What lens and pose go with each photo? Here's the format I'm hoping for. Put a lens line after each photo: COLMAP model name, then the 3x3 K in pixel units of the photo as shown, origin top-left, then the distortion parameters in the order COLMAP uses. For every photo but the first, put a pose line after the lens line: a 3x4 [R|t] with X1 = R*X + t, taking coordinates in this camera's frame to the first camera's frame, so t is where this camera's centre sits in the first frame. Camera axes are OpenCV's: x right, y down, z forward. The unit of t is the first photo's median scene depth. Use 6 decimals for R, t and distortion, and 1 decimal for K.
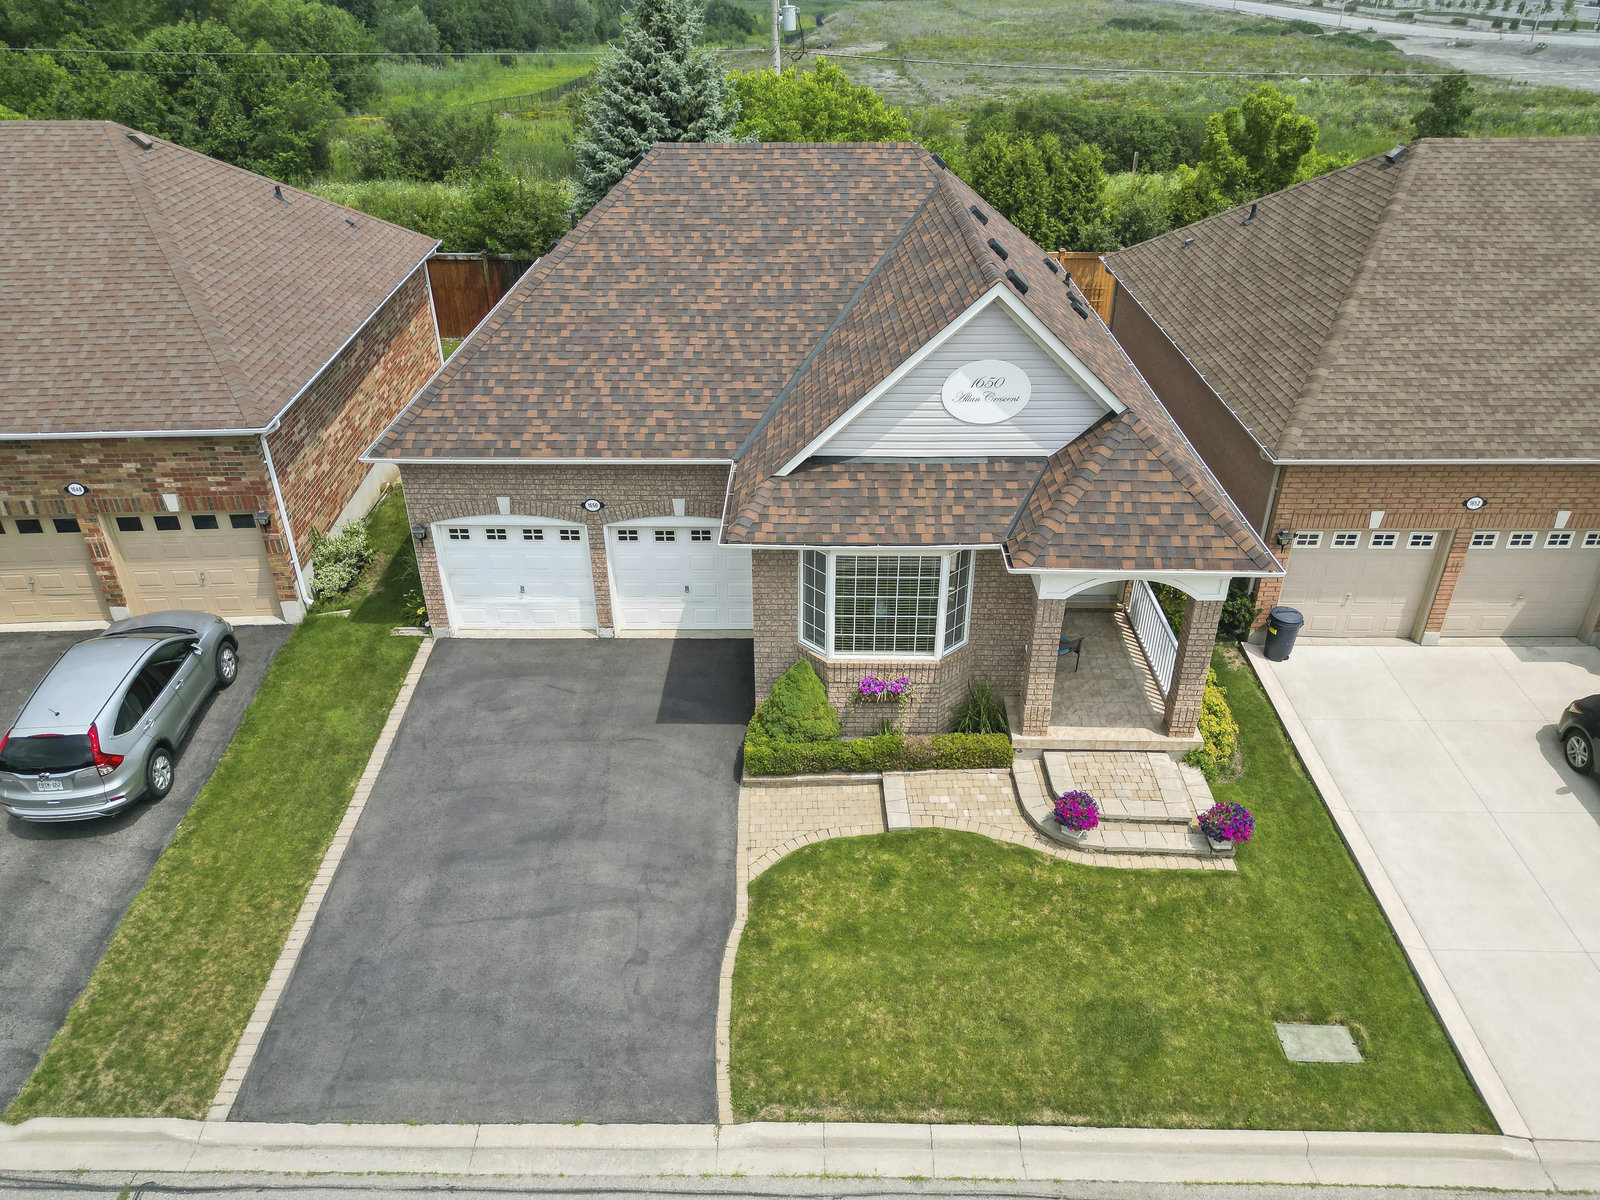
lens RADIAL K [[1126.4, 0, 801.8], [0, 1126.4, 600.0], [0, 0, 1]] dist [0.071222, -0.071947]
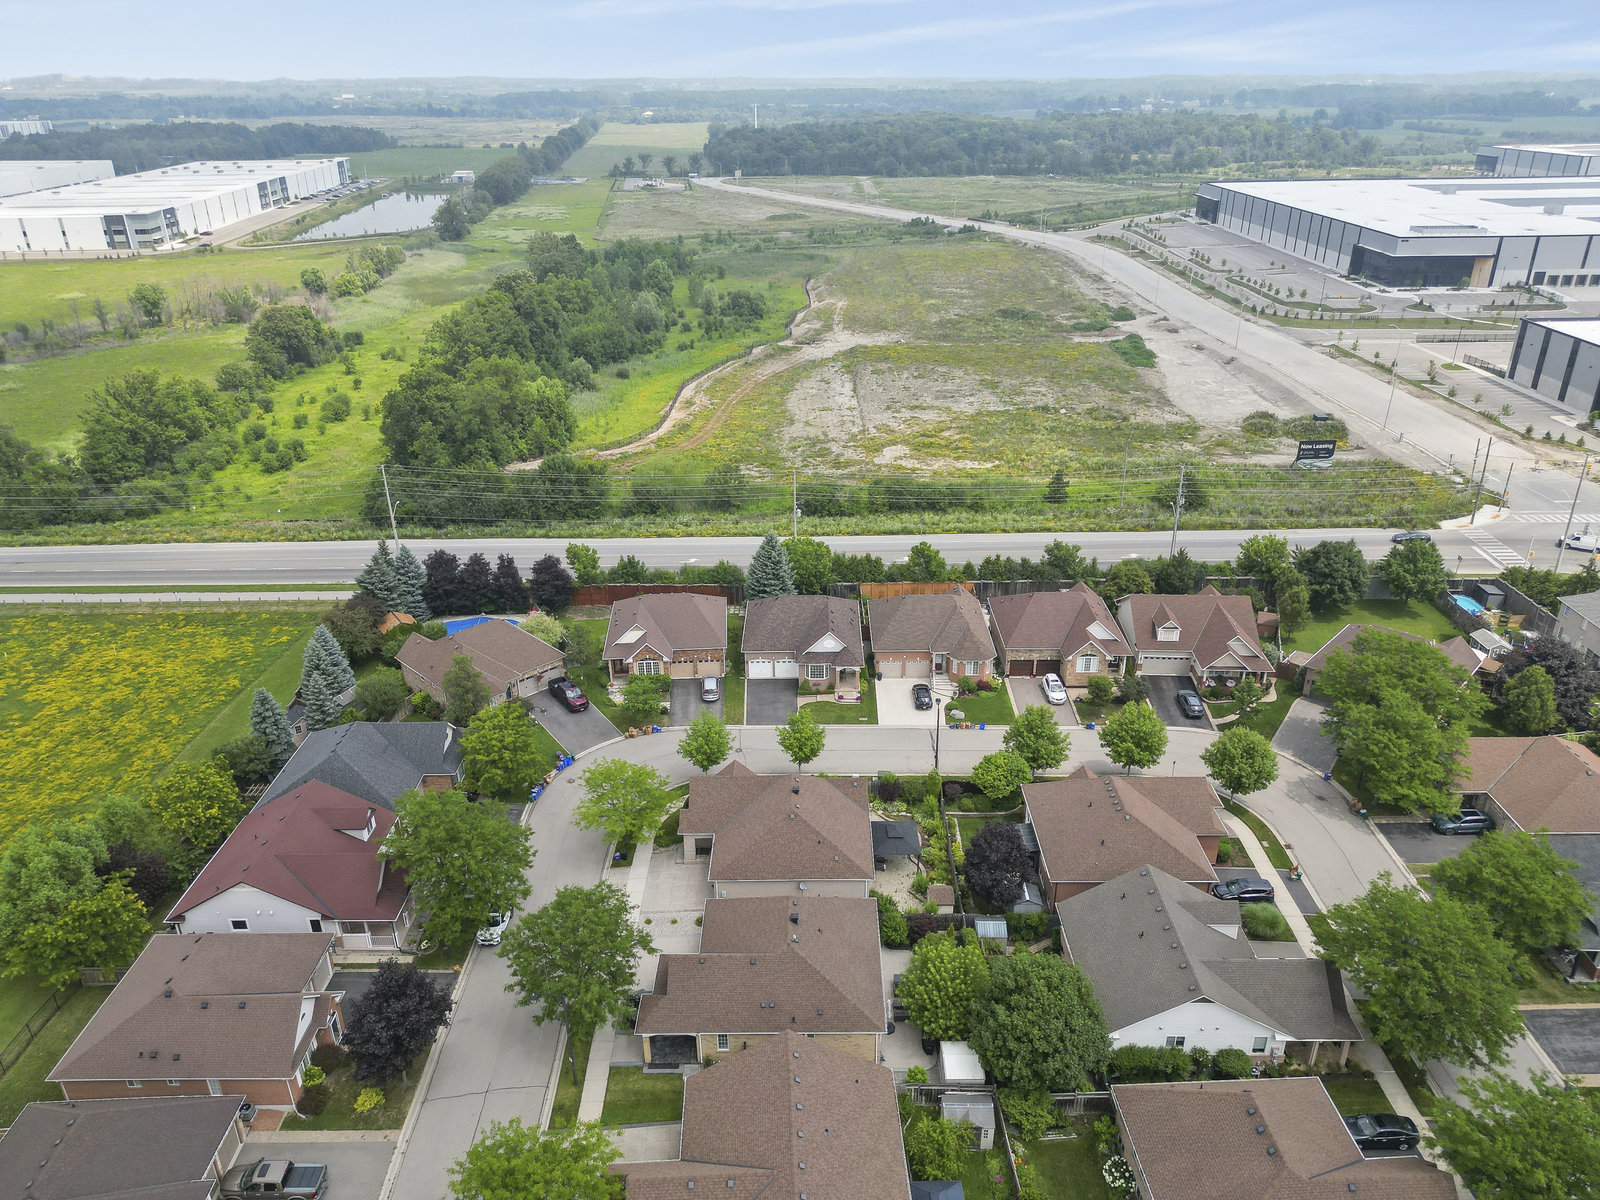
lens RADIAL K [[1123.5, 0, 802.3], [0, 1123.5, 601.6], [0, 0, 1]] dist [0.077738, -0.083142]
pose [[0.999937, -0.009141, 0.006439, -0.059819], [0.009688, 0.995835, -0.090659, 0.195464], [-0.005583, 0.090716, 0.995861, -5.879018]]
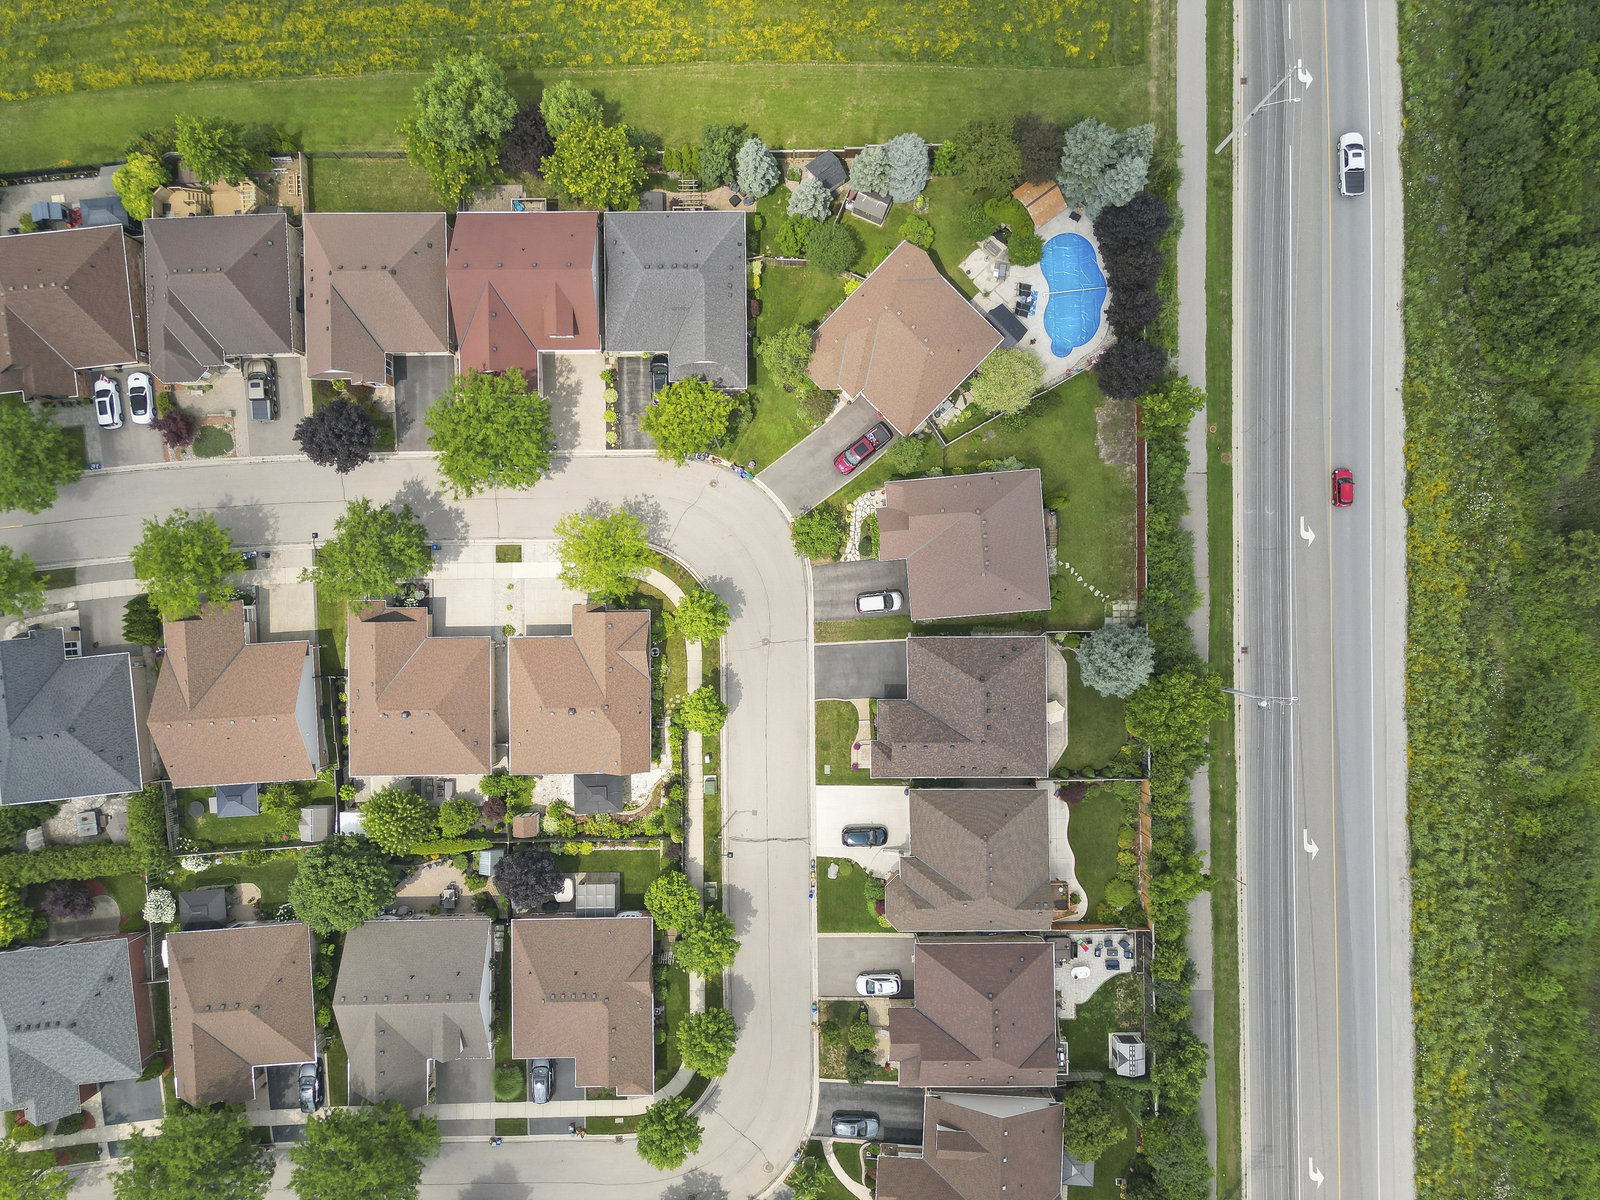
lens RADIAL K [[1123.5, 0, 802.3], [0, 1123.5, 601.6], [0, 0, 1]] dist [0.077738, -0.083142]
pose [[0.025942, 0.999635, 0.007507, -0.642330], [-0.500739, 0.006495, 0.865574, -5.008530], [0.865210, -0.026213, 0.500725, -2.455447]]
